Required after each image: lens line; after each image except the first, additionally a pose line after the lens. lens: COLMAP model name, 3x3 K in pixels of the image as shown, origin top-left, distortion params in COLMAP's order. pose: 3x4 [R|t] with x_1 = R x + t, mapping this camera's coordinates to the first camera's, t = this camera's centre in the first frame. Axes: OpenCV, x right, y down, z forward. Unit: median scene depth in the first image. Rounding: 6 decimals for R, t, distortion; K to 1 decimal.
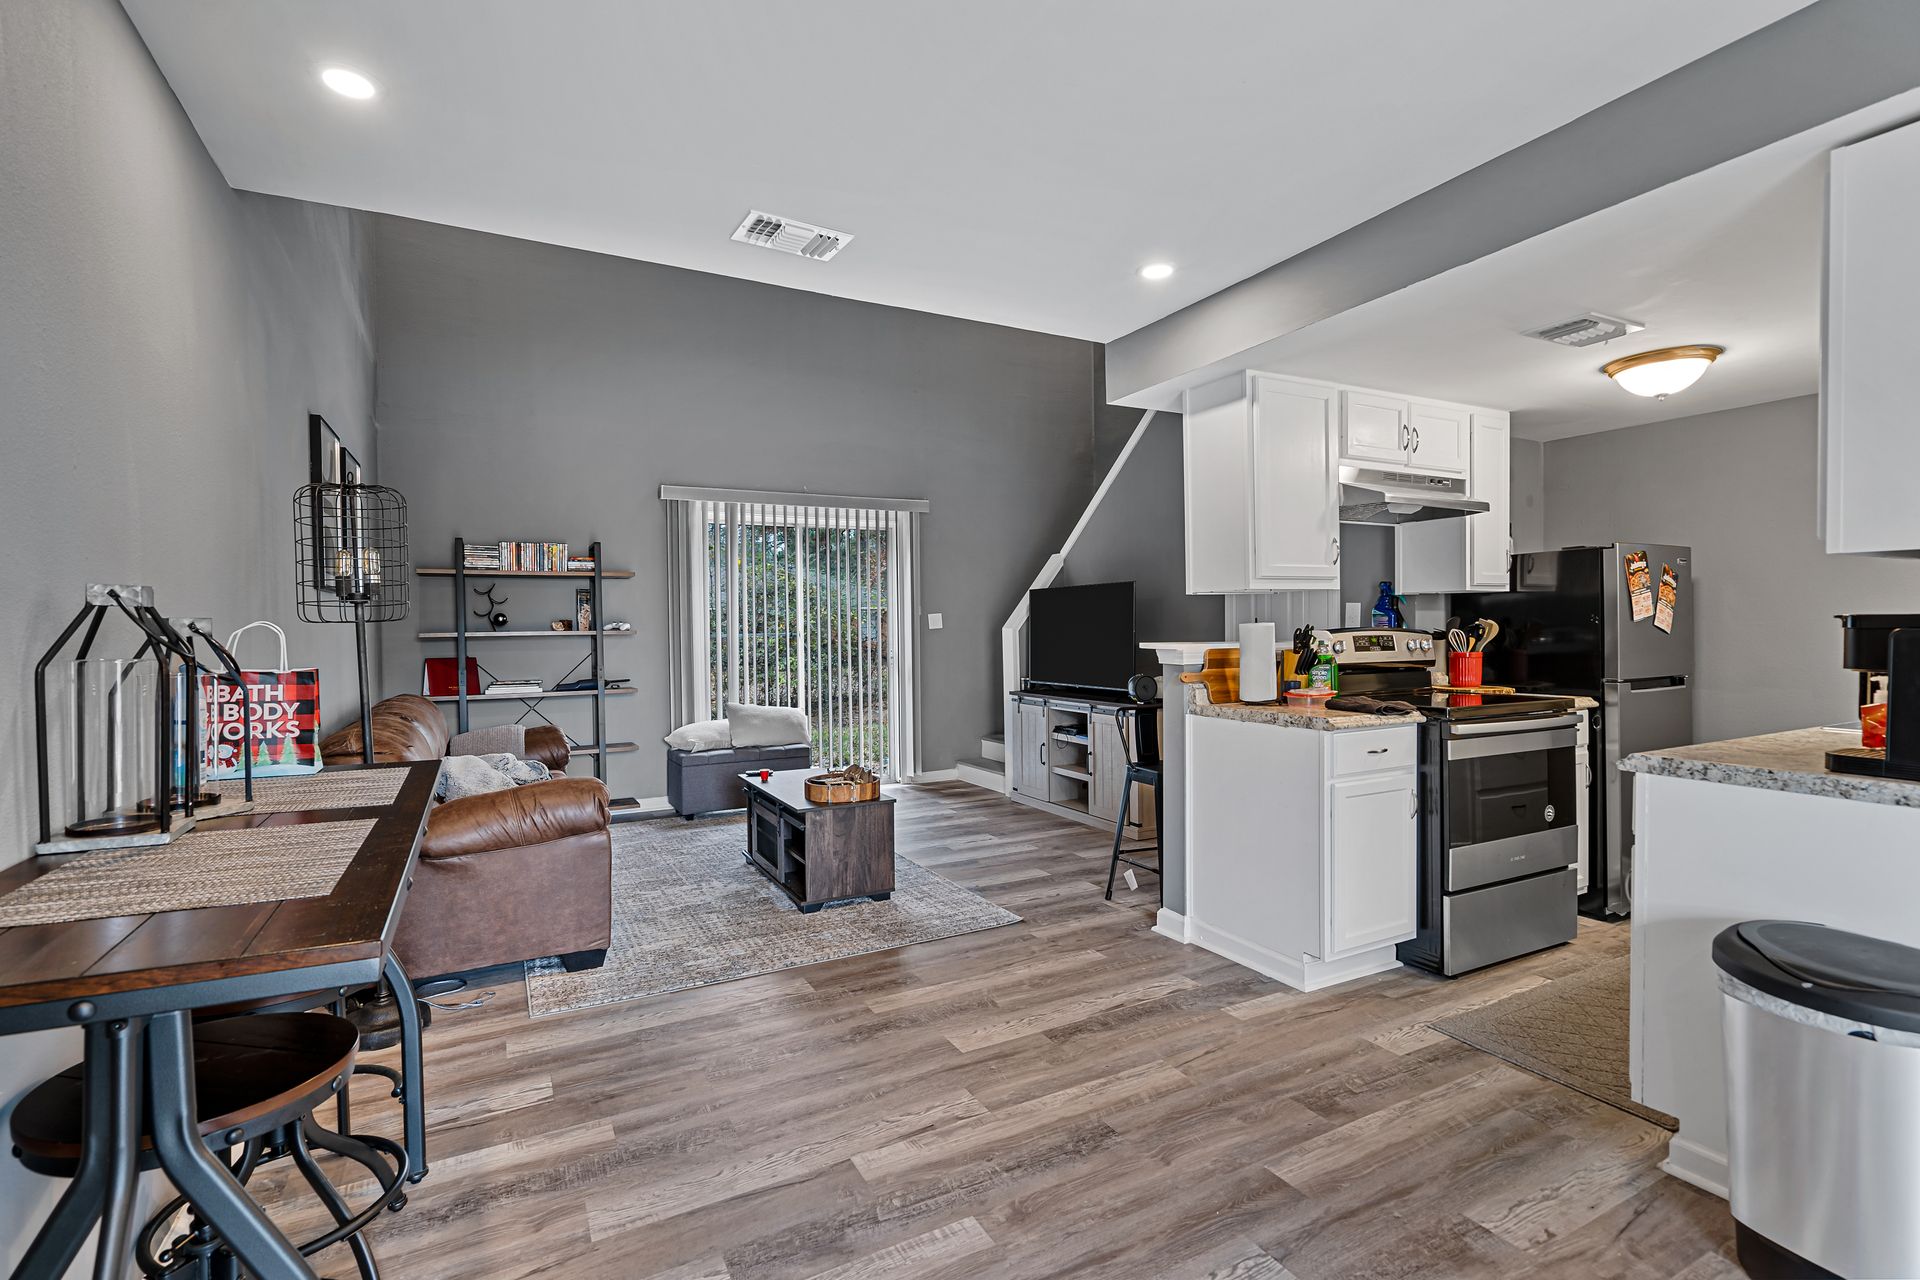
lens RADIAL K [[871.9, 0, 949.9], [0, 871.9, 648.2], [0, 0, 1]] dist [-0.000649, 0.000430]
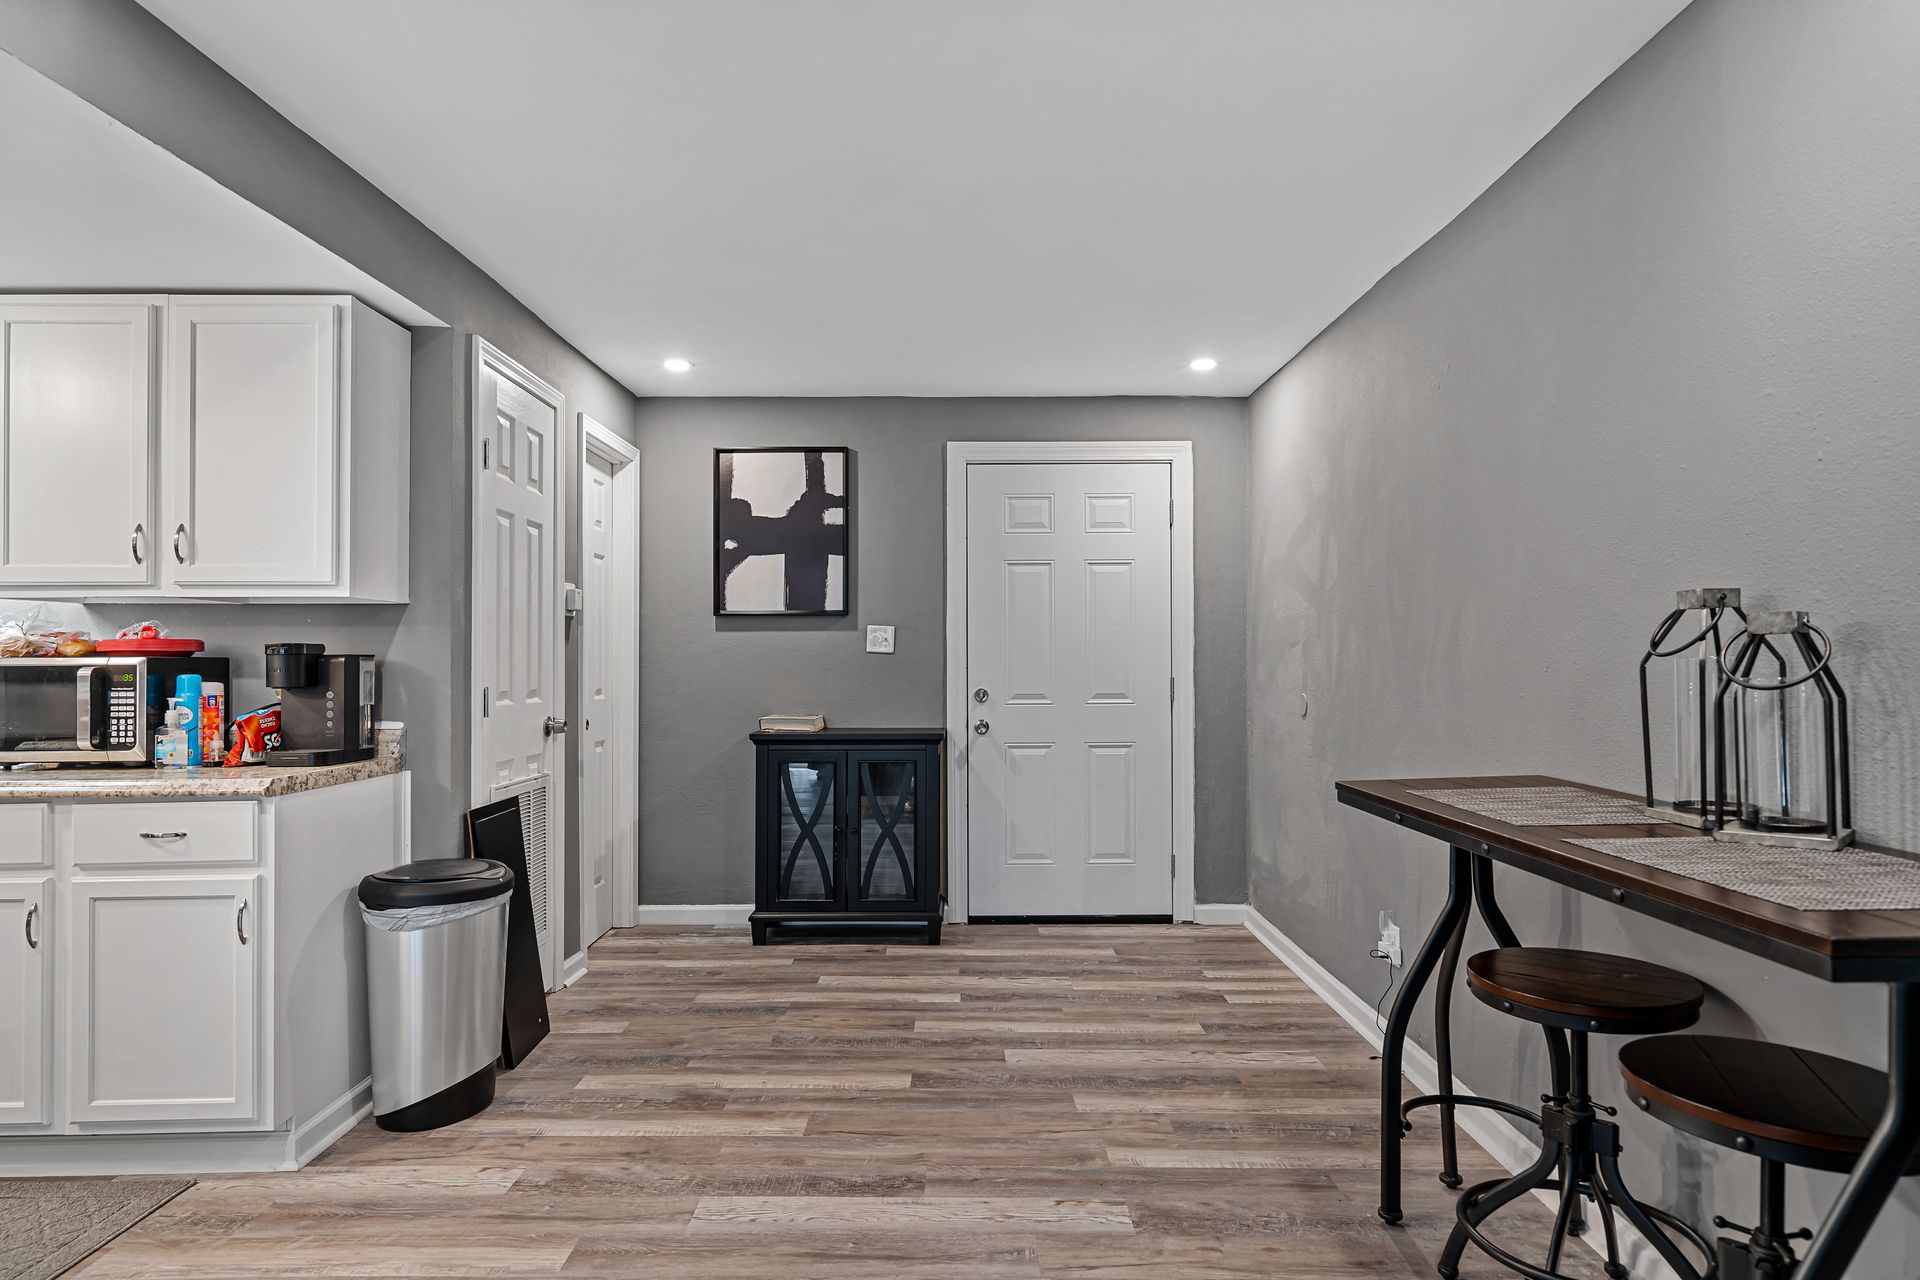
lens RADIAL K [[1100.7, 0, 956.8], [0, 1100.7, 651.2], [0, 0, 1]] dist [0.001088, 0.000434]
pose [[-0.883090, 0.015413, 0.468951, -0.243045], [0.023385, 0.999664, 0.011180, -0.009797], [-0.468621, 0.020839, -0.883153, 0.845536]]
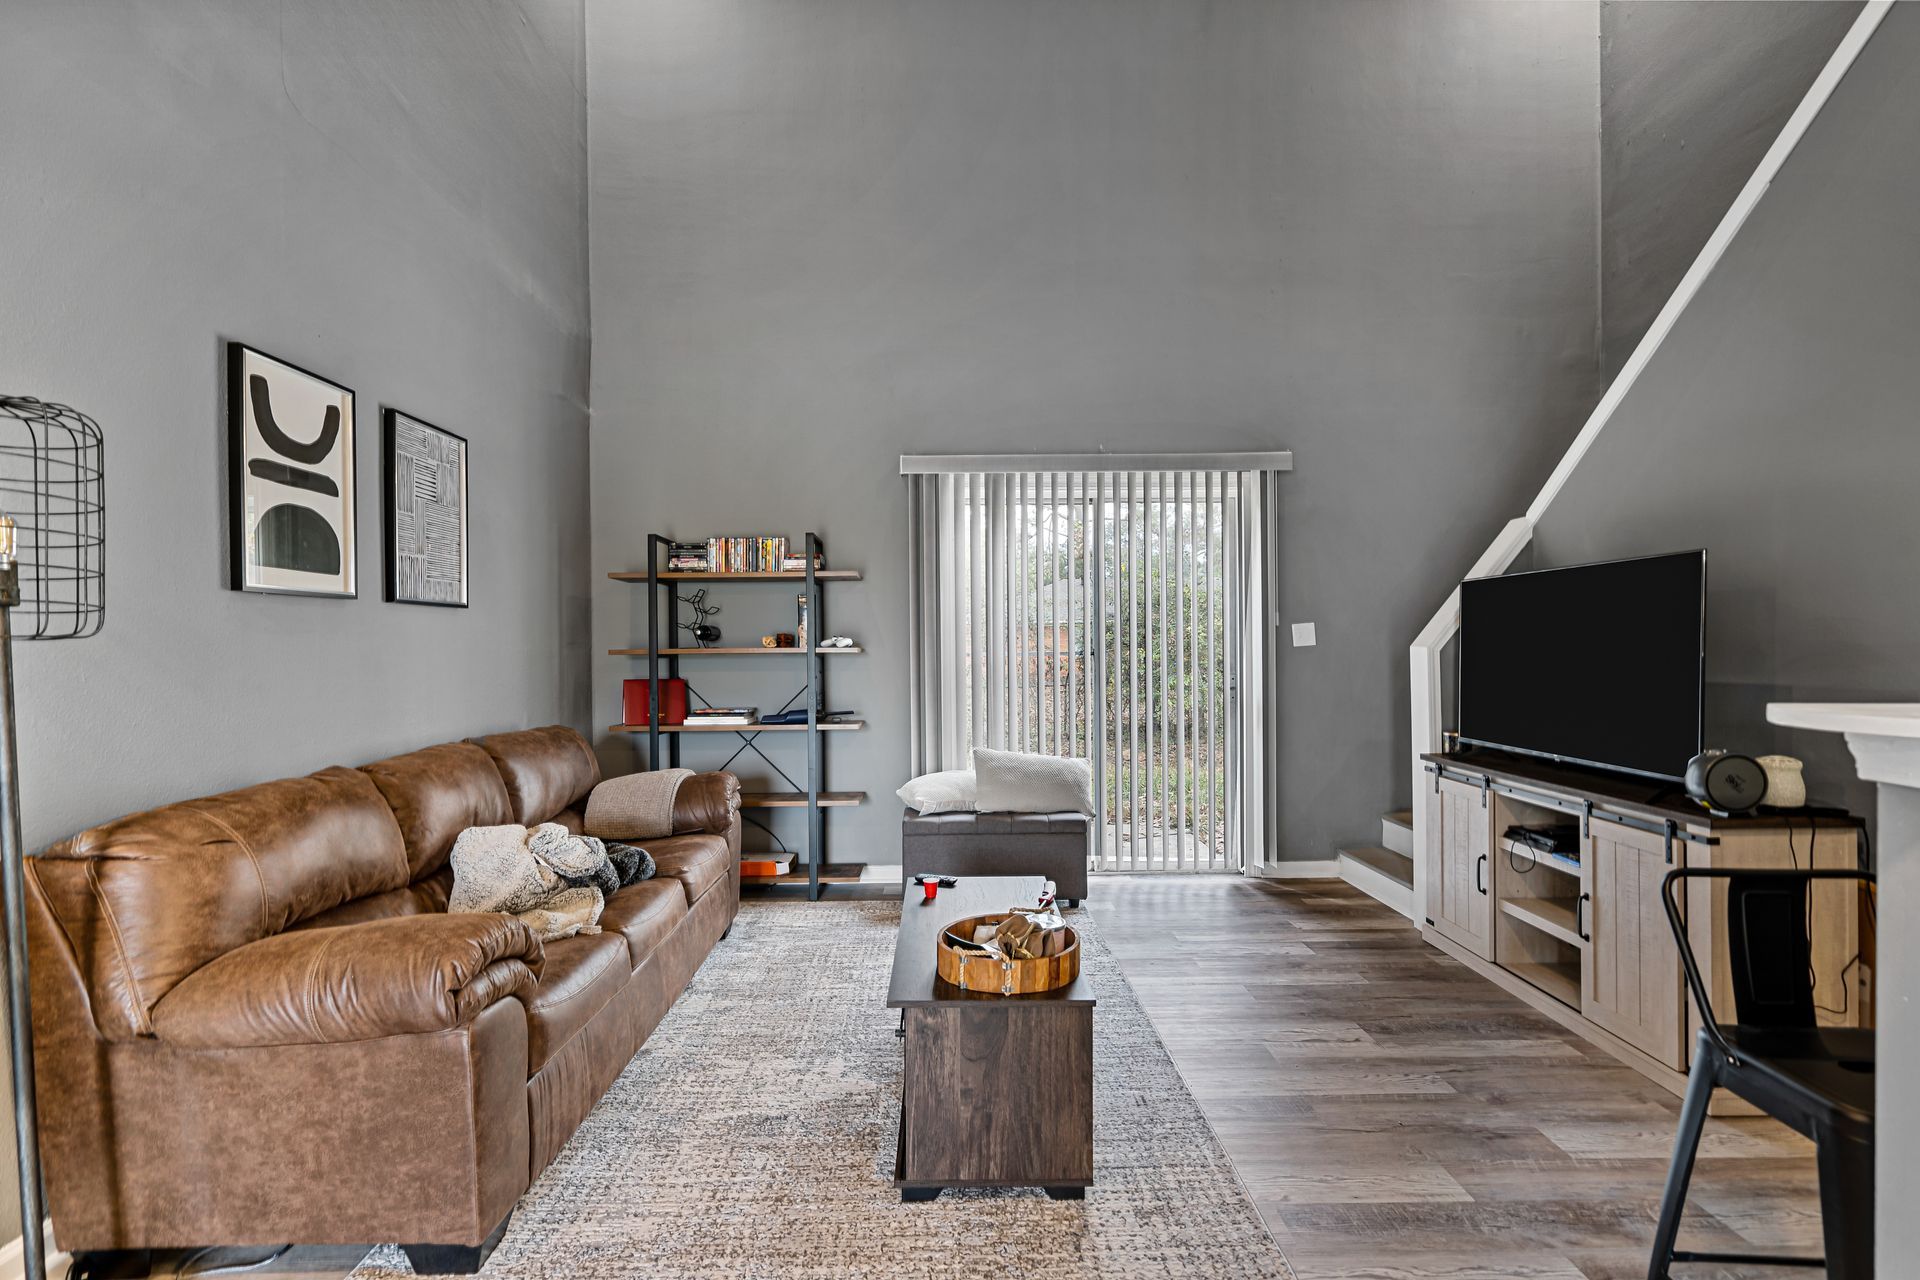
lens RADIAL K [[874.8, 0, 953.0], [0, 874.8, 650.3], [0, 0, 1]] dist [-0.000504, 0.000333]
pose [[0.889919, 0.008083, -0.456046, 0.085501], [-0.013407, 0.999874, -0.008441, -0.017098], [0.455921, 0.013626, 0.889916, 0.500174]]
